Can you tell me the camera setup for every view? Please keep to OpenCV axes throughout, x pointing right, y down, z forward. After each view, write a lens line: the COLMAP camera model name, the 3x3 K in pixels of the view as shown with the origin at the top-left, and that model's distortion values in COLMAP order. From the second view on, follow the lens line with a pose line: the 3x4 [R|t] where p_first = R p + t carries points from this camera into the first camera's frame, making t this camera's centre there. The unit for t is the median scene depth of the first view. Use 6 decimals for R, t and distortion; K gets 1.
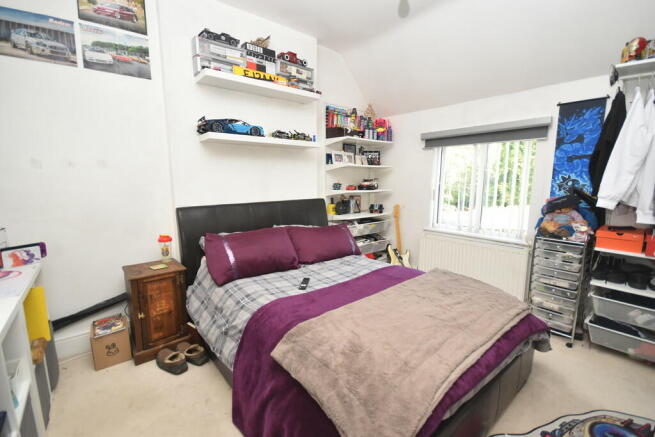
lens RADIAL K [[289.3, 0, 327.0], [0, 289.3, 219.2], [0, 0, 1]] dist [0.002319, -0.012309]
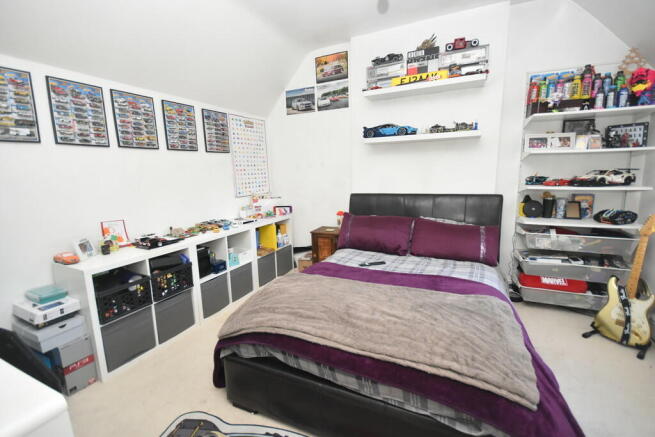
lens RADIAL K [[289.3, 0, 327.0], [0, 289.3, 219.2], [0, 0, 1]] dist [0.002319, -0.012309]
pose [[0.416137, 0.138593, -0.898678, 0.734423], [-0.103011, 0.989139, 0.104844, -0.051279], [0.903448, 0.048945, 0.425894, 0.270078]]
